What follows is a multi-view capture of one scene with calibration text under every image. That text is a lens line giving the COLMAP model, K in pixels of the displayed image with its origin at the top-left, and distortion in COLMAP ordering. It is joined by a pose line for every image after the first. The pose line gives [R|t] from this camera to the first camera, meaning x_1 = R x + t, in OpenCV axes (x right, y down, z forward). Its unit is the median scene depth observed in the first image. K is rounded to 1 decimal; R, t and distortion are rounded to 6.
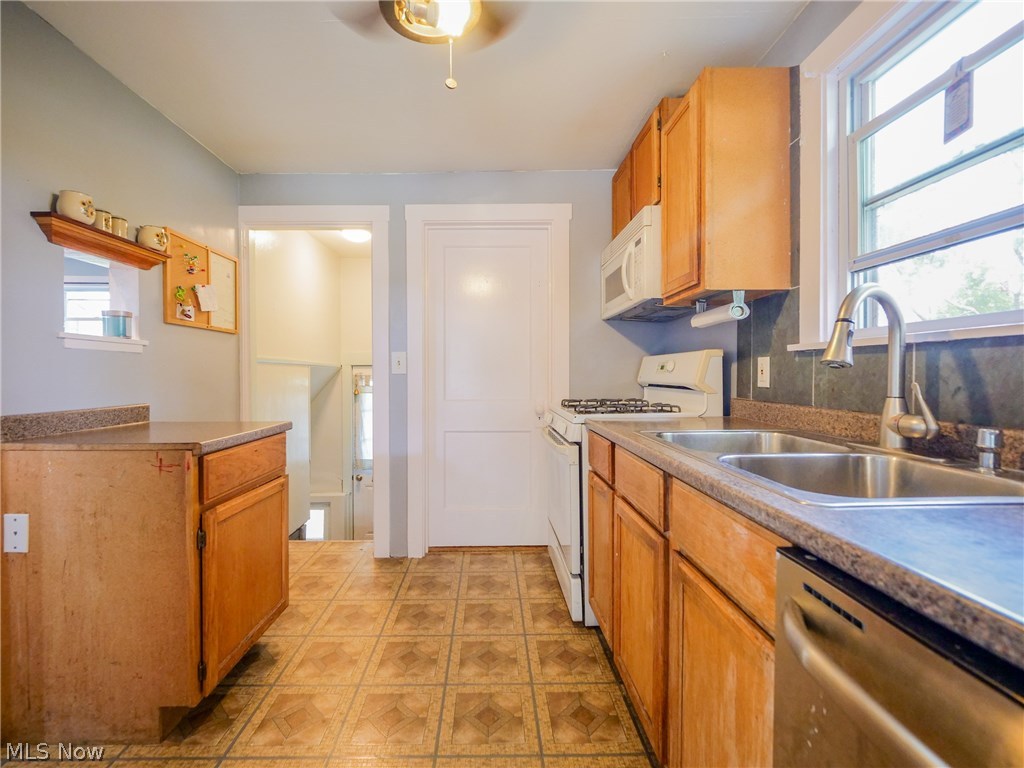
lens RADIAL K [[459.3, 0, 494.3], [0, 459.3, 380.5], [0, 0, 1]] dist [-0.000936, 0.000081]
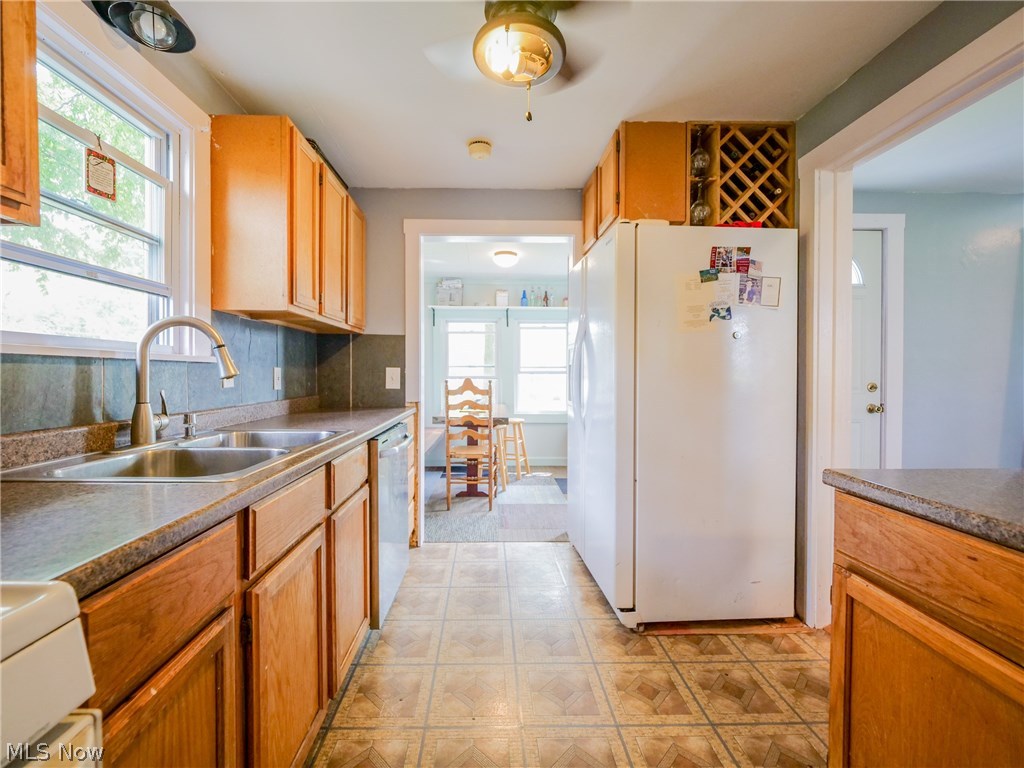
lens RADIAL K [[432.9, 0, 503.8], [0, 432.9, 381.1], [0, 0, 1]] dist [-0.002868, -0.000234]
pose [[-0.999973, 0.001480, -0.007166, -0.058269], [0.001265, 0.999553, 0.029880, -0.038741], [0.007207, 0.029870, -0.999528, 1.427237]]
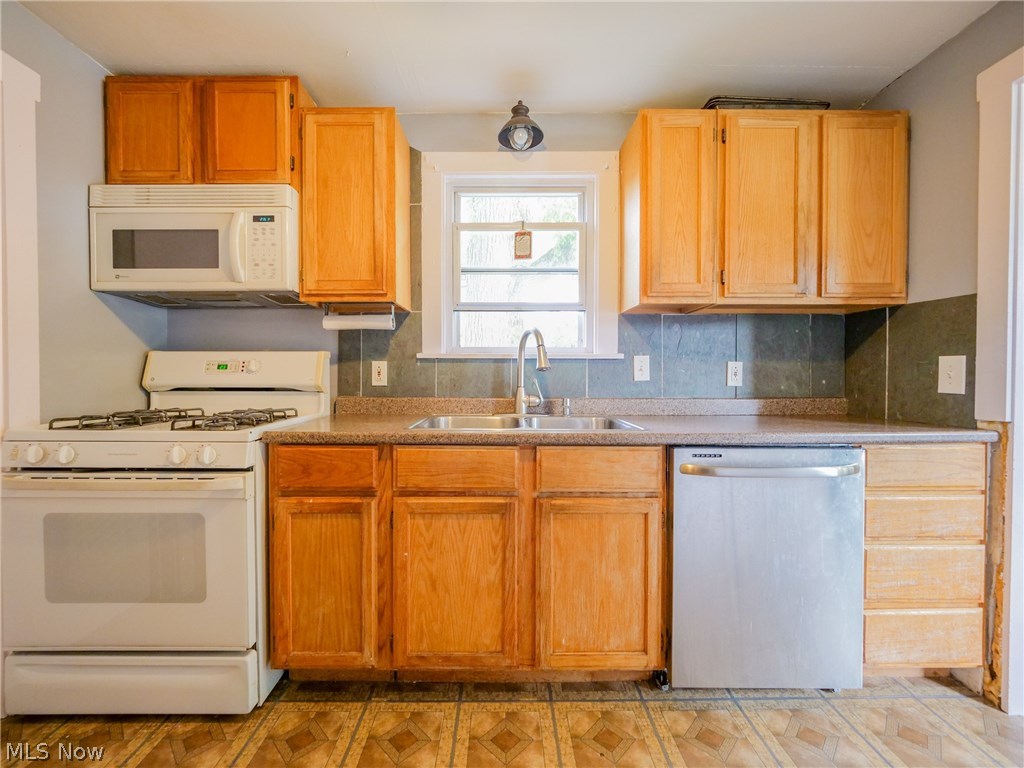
lens RADIAL K [[432.9, 0, 503.8], [0, 432.9, 381.1], [0, 0, 1]] dist [-0.002868, -0.000234]
pose [[0.008180, -0.013563, 0.999875, -0.598523], [0.011312, 0.999845, 0.013470, -0.009623], [-0.999903, 0.011201, 0.008332, 0.693084]]
